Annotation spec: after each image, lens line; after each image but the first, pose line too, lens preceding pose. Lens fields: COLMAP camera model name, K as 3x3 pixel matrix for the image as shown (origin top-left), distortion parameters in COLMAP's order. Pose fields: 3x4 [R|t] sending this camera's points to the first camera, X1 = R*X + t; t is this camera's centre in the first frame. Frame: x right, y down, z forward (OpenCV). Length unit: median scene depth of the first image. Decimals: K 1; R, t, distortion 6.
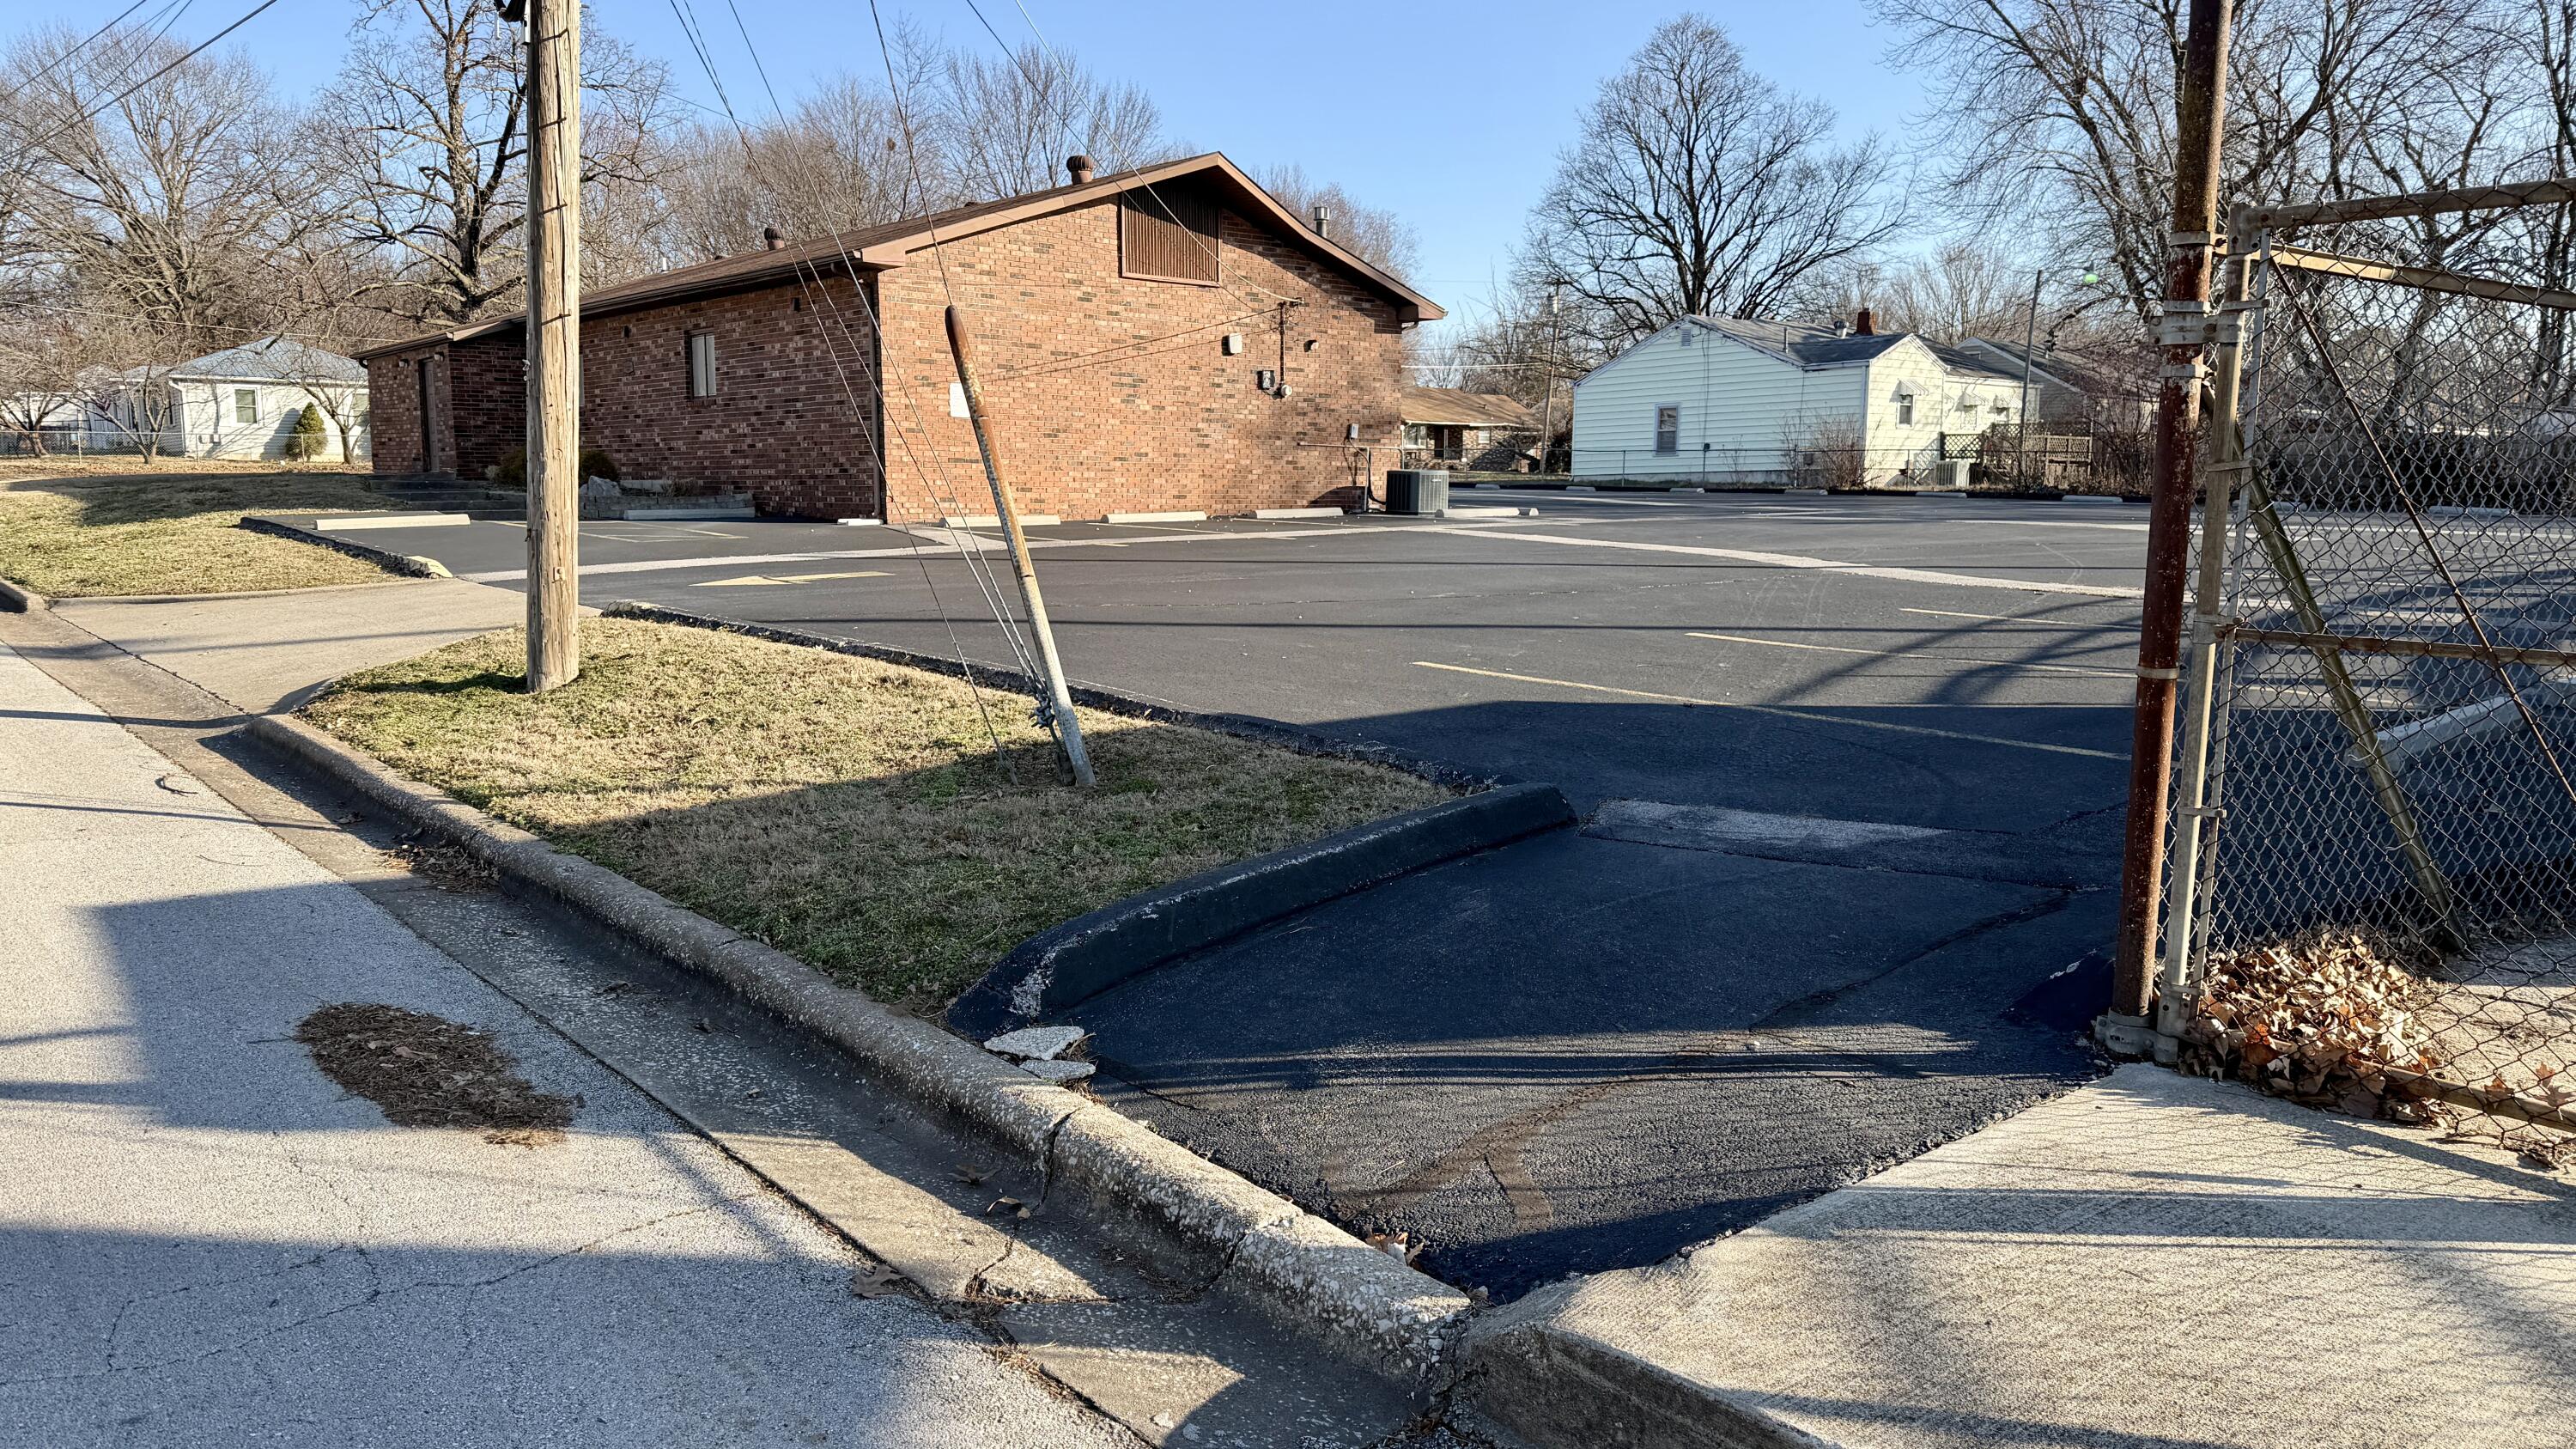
lens RADIAL K [[1787.9, 0, 1289.3], [0, 1787.9, 750.2], [0, 0, 1]] dist [0.051674, -0.075910]
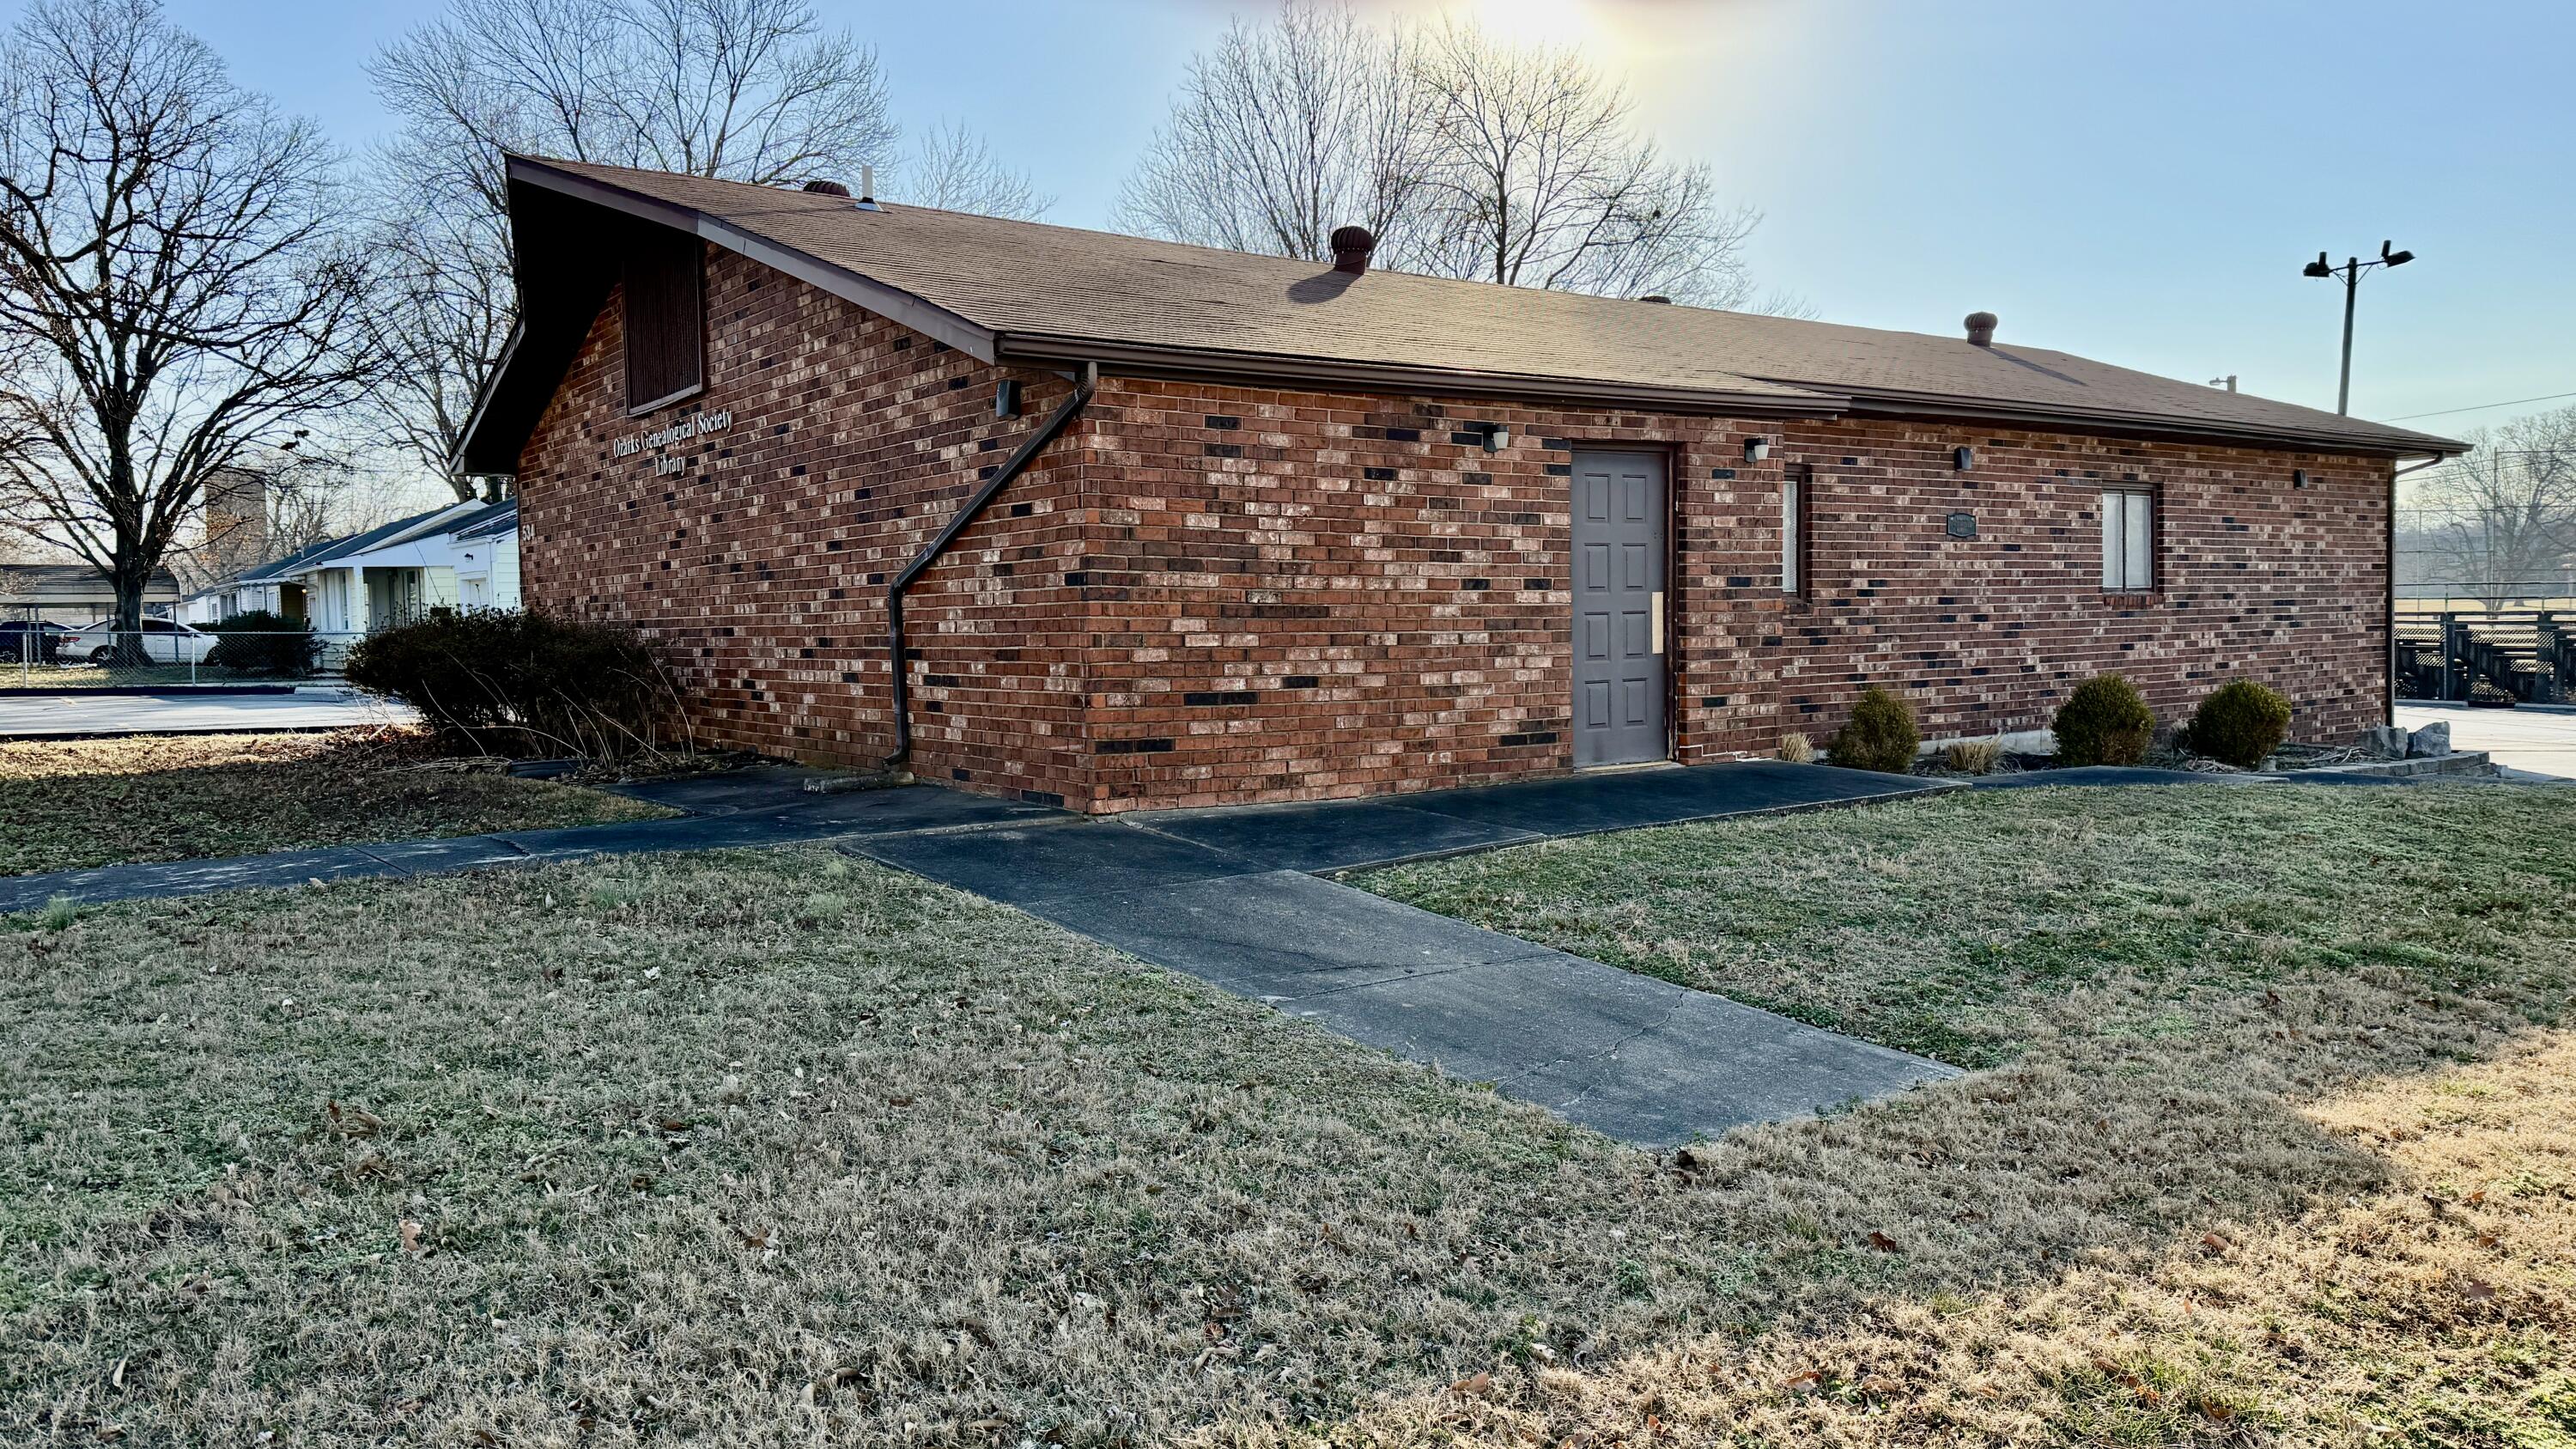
lens RADIAL K [[1795.6, 0, 1279.8], [0, 1795.6, 743.4], [0, 0, 1]] dist [0.130144, -0.202244]
pose [[0.085986, -0.074802, 0.993484, -0.943507], [0.155454, 0.985971, 0.060782, -0.219301], [-0.984094, 0.149215, 0.096408, 1.188552]]
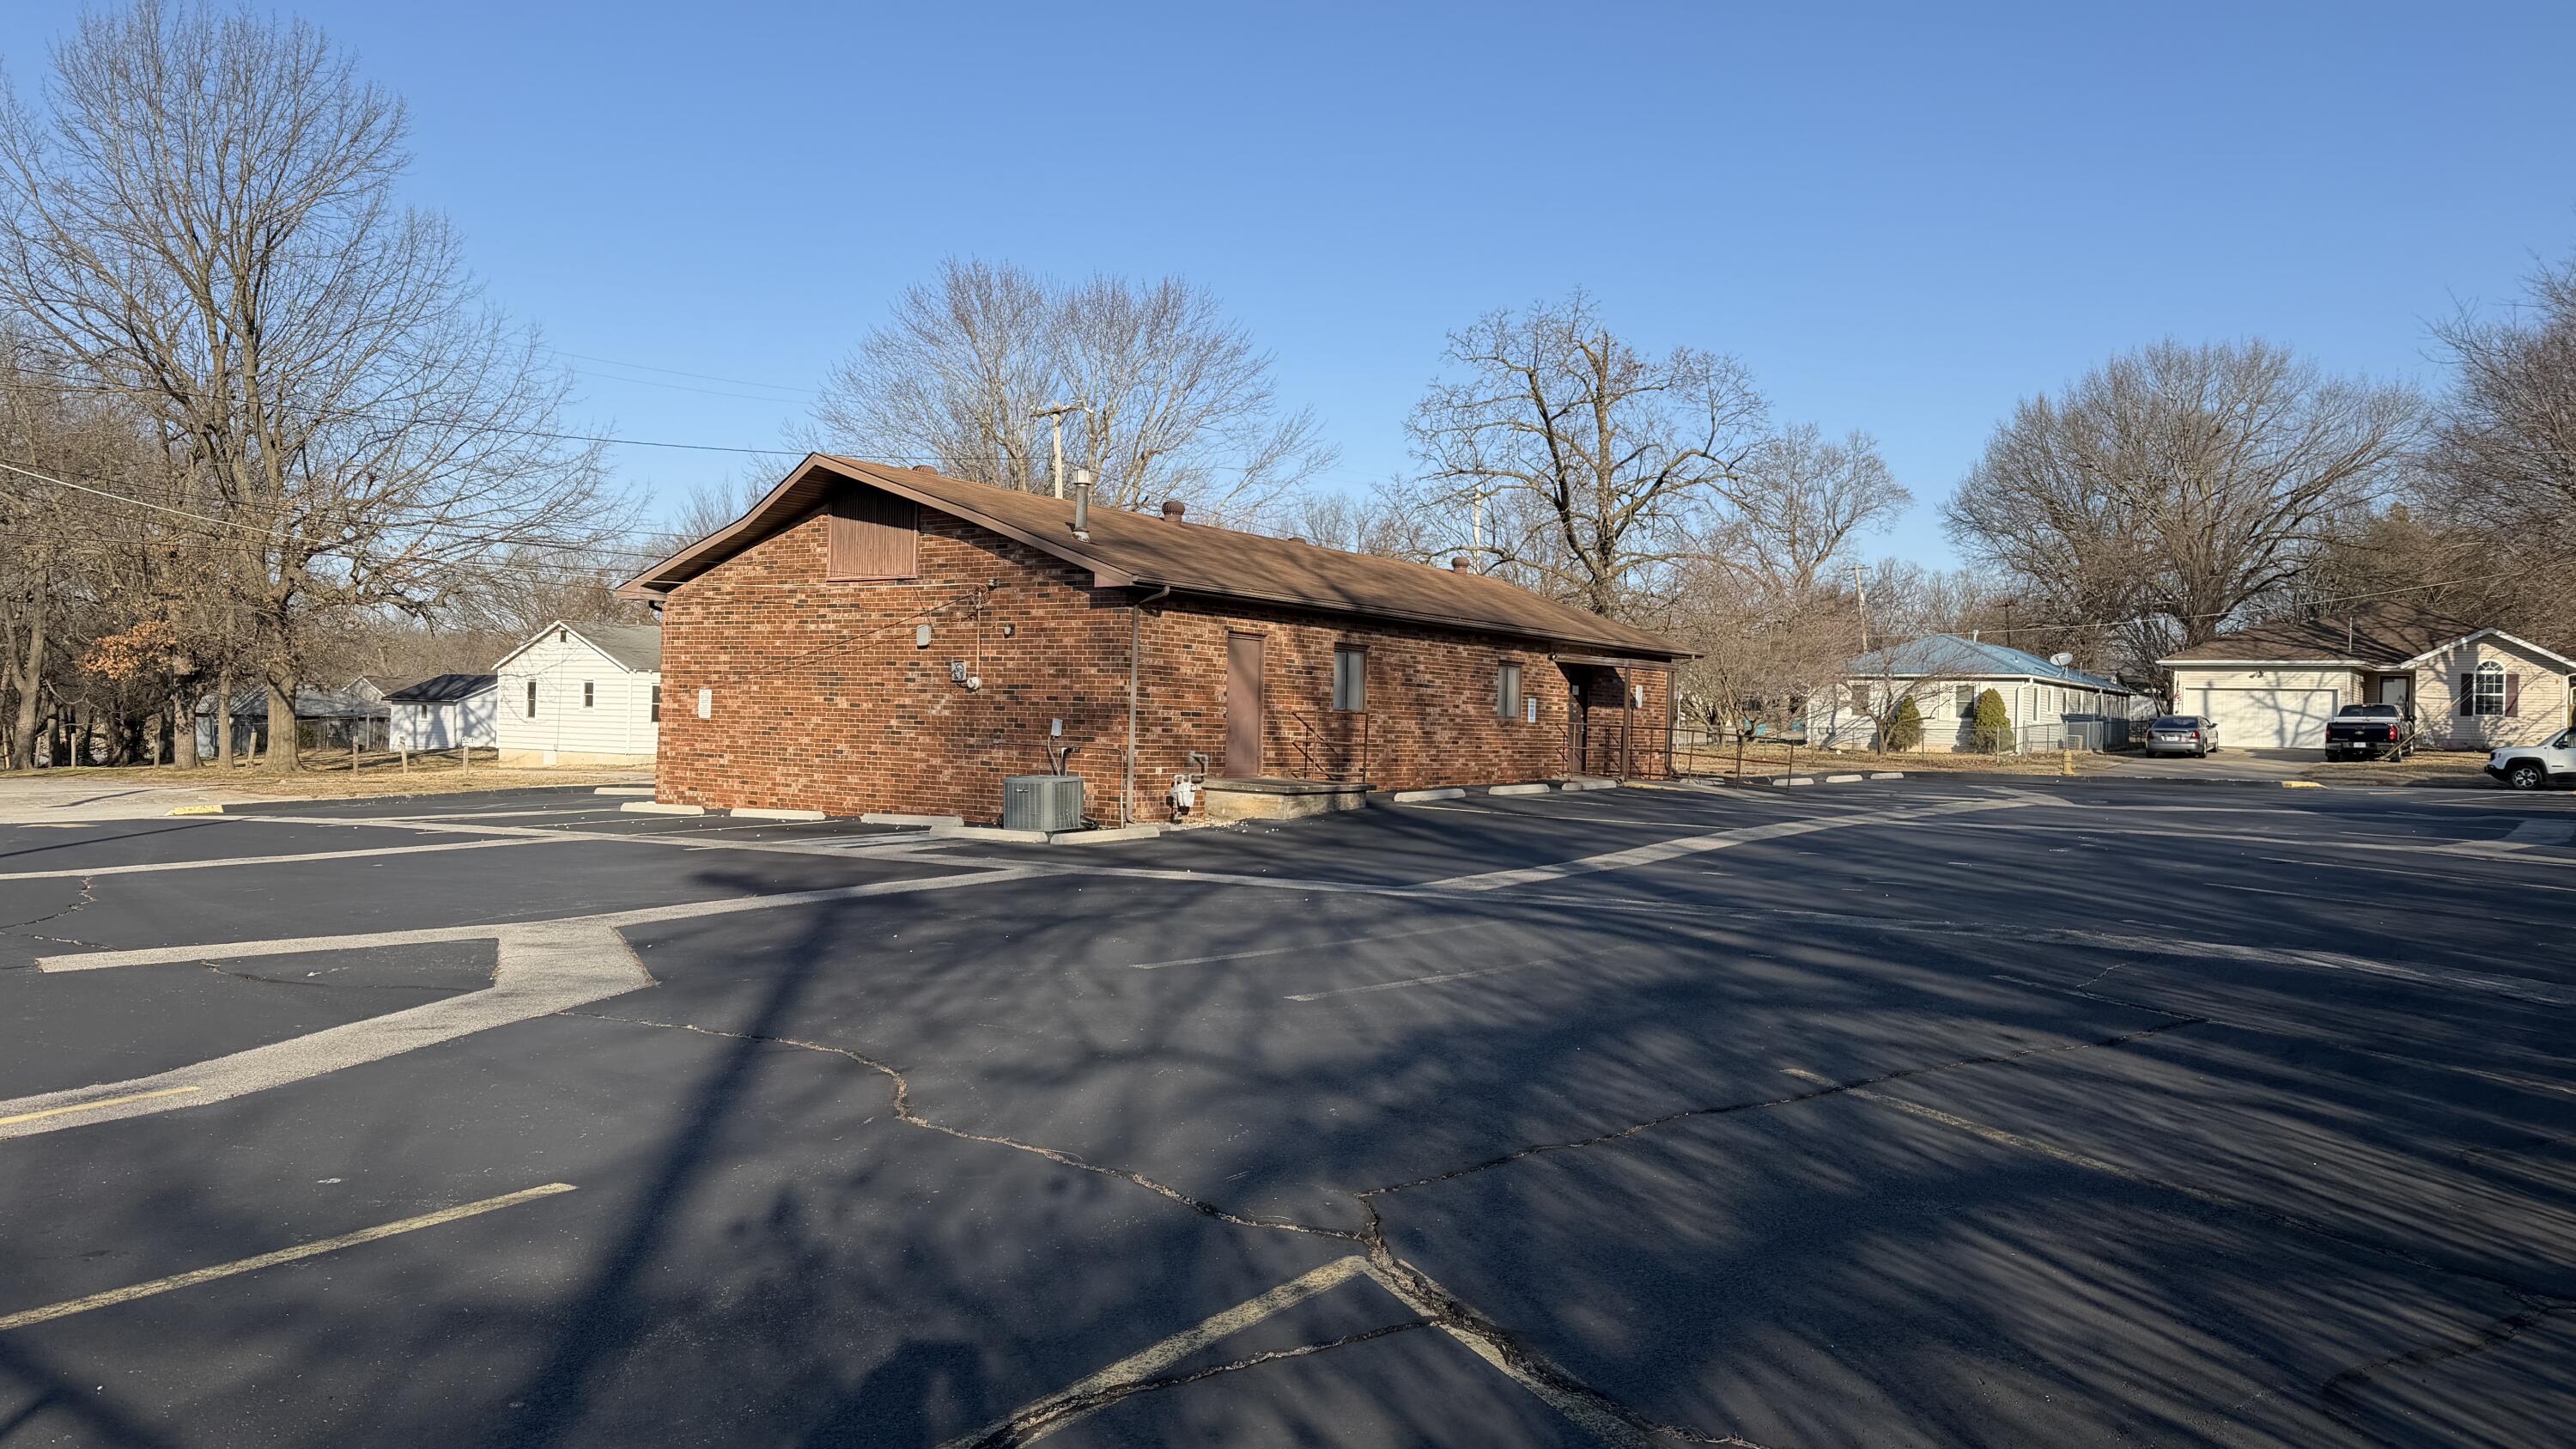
lens RADIAL K [[1872.7, 0, 1279.2], [0, 1872.7, 740.2], [0, 0, 1]] dist [0.061118, -0.080972]
pose [[0.249136, 0.002756, -0.968465, 0.913540], [-0.158448, 0.986638, -0.037953, -0.157468], [0.955419, 0.162906, 0.246244, 0.899633]]
